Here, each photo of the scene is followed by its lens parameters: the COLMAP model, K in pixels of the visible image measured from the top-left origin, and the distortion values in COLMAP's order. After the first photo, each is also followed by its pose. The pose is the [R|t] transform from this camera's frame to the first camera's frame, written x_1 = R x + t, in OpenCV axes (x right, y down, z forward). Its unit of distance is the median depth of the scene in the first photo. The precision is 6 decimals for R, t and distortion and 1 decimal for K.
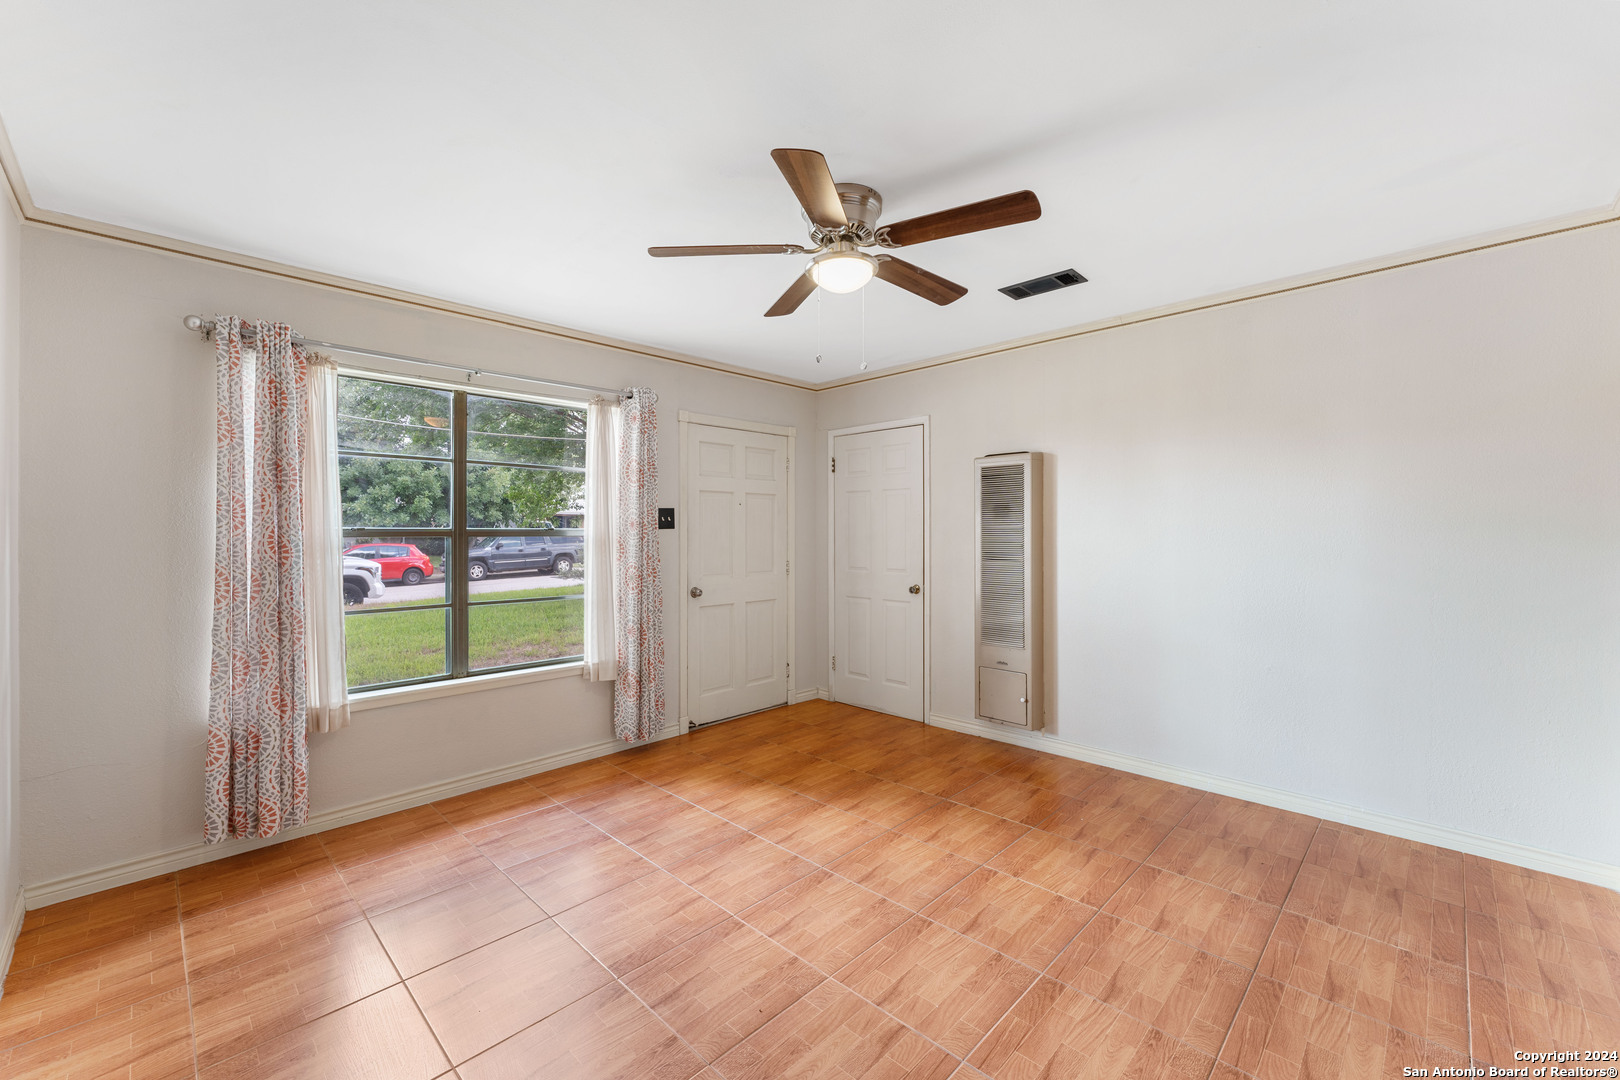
lens RADIAL K [[647.7, 0, 810.0], [0, 647.7, 532.6], [0, 0, 1]] dist [-0.000890, -0.000049]
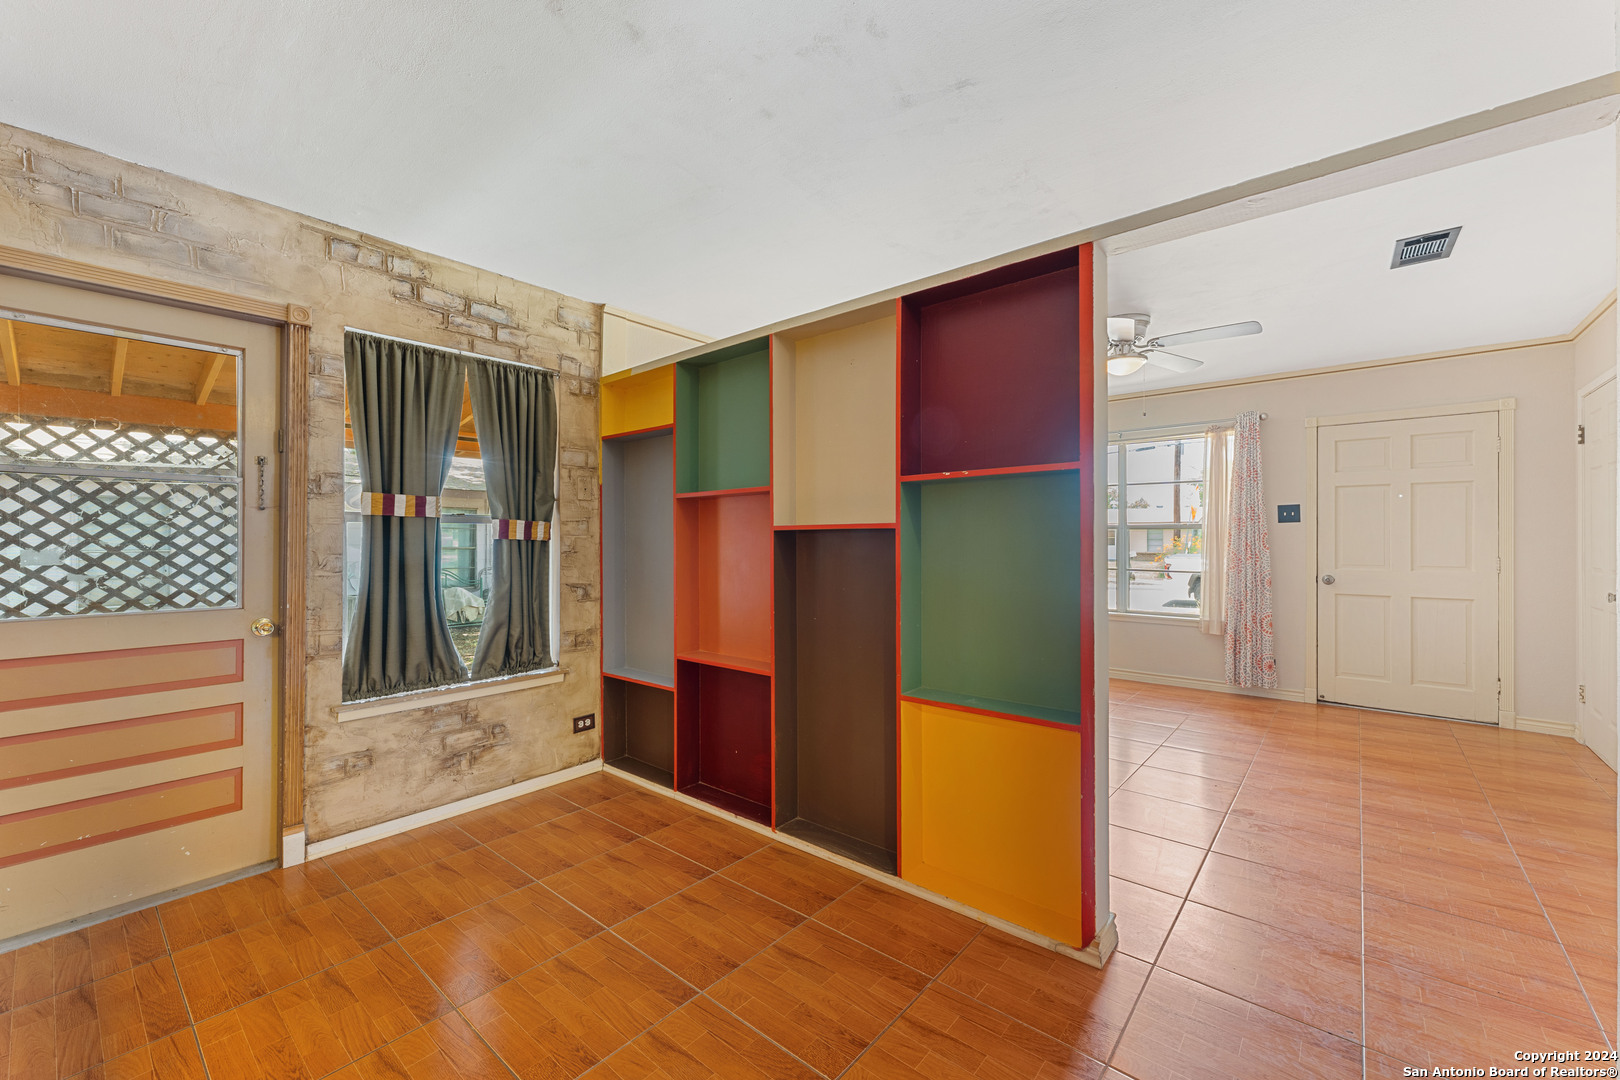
lens RADIAL K [[647.7, 0, 812.2], [0, 647.7, 537.0], [0, 0, 1]] dist [-0.000890, -0.000049]
pose [[0.070350, -0.000310, -0.997522, 1.091357], [-0.000511, 1.000000, -0.000347, 0.026368], [0.997522, 0.000534, 0.070350, 0.062730]]
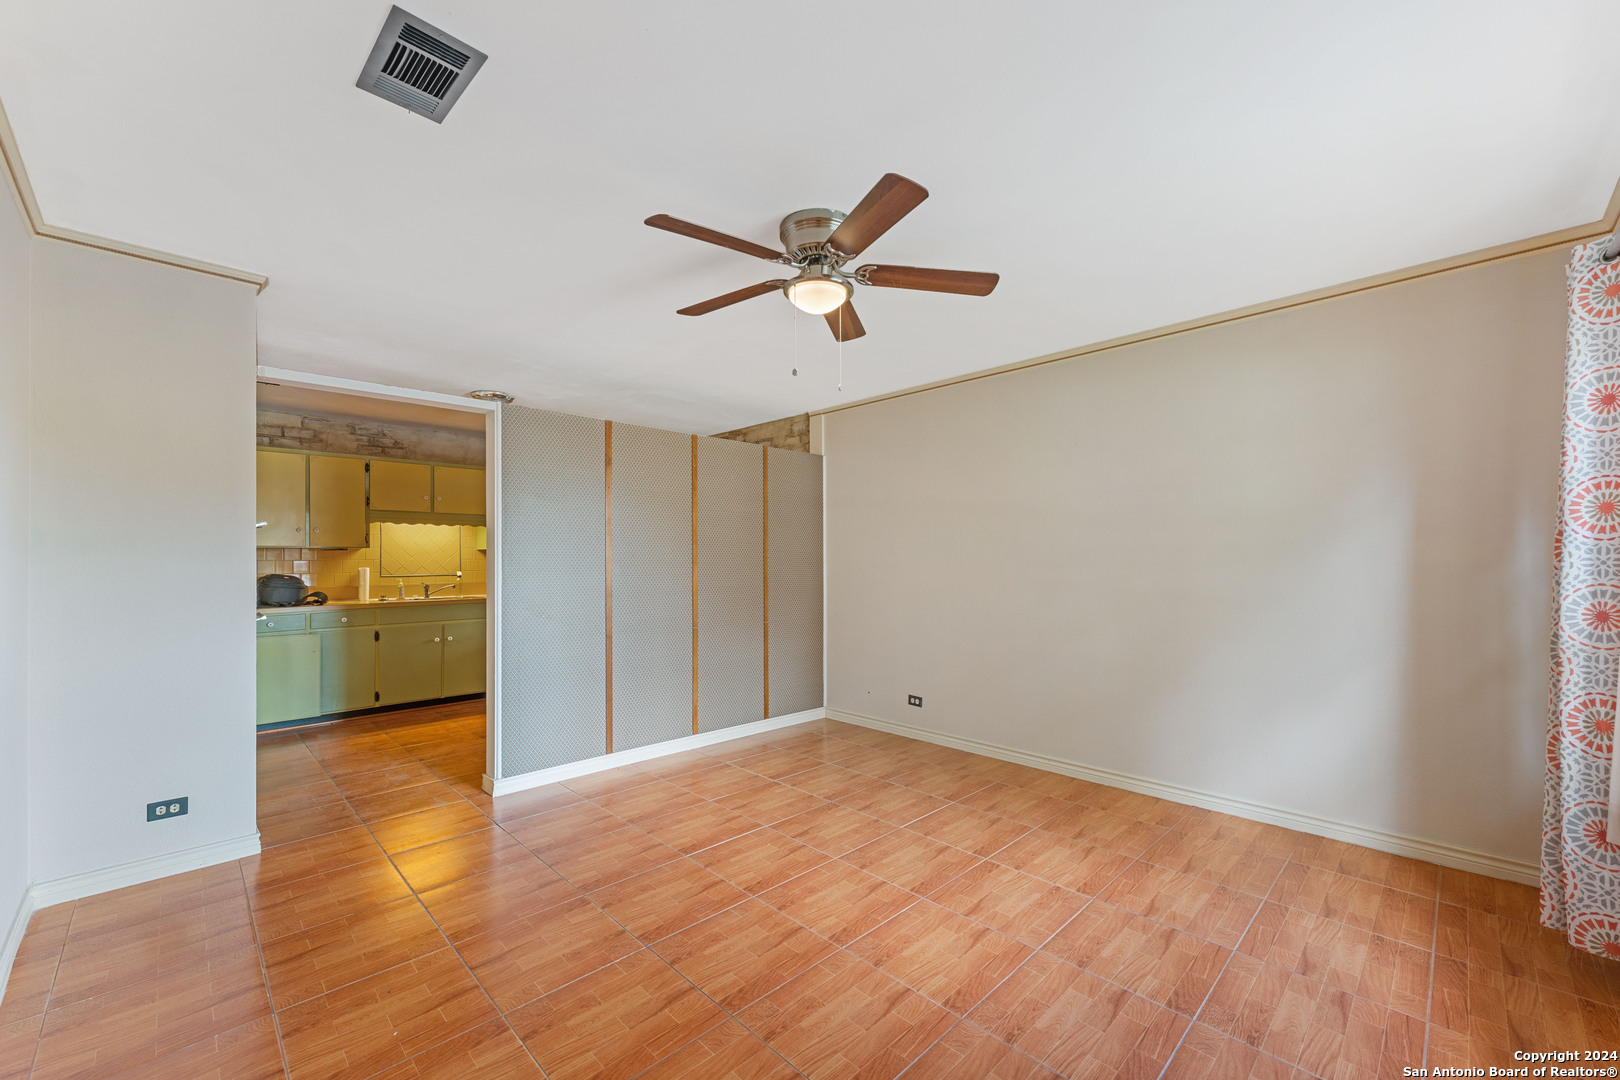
lens RADIAL K [[647.7, 0, 812.2], [0, 647.7, 549.9], [0, 0, 1]] dist [-0.000890, -0.000049]
pose [[-0.999736, 0.005565, 0.022290, 0.026288], [0.005332, 0.999931, -0.010489, 0.014919], [-0.022346, -0.010368, -0.999697, 1.364106]]
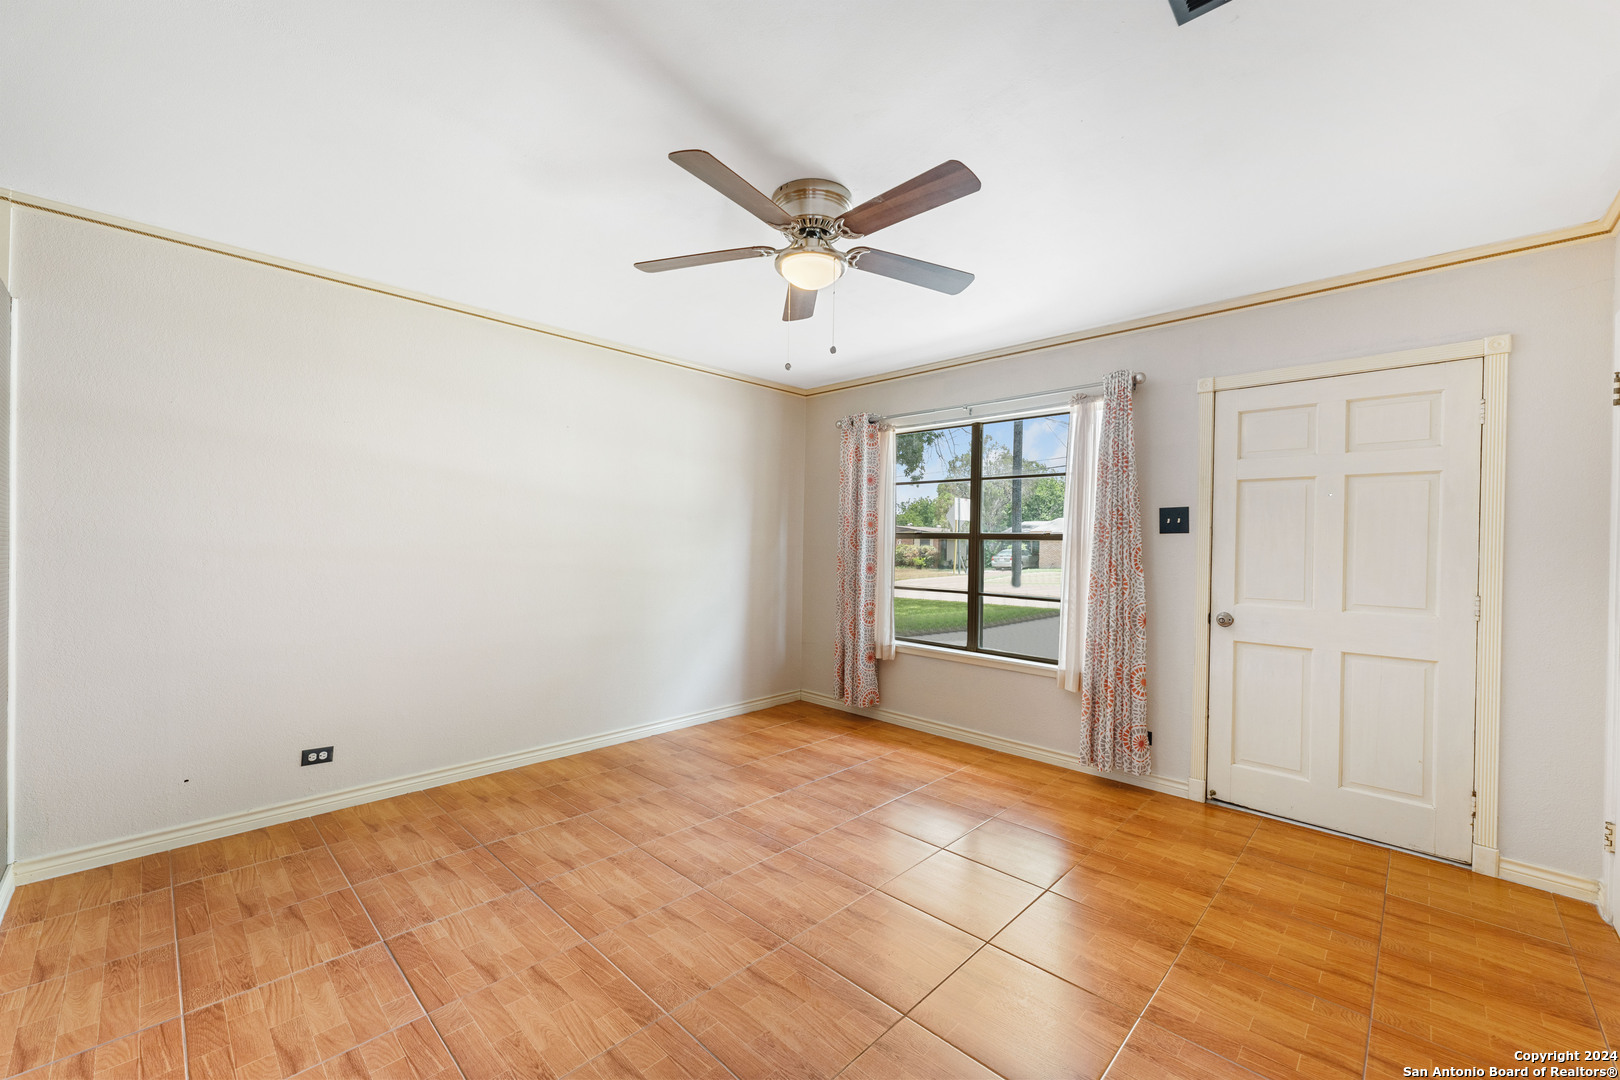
lens RADIAL K [[647.7, 0, 809.8], [0, 647.7, 543.8], [0, 0, 1]] dist [-0.000890, -0.000049]
pose [[0.007265, 0.006830, -0.999950, 0.705411], [-0.018672, 0.999803, 0.006693, 0.012764], [0.999799, 0.018623, 0.007391, 0.664883]]
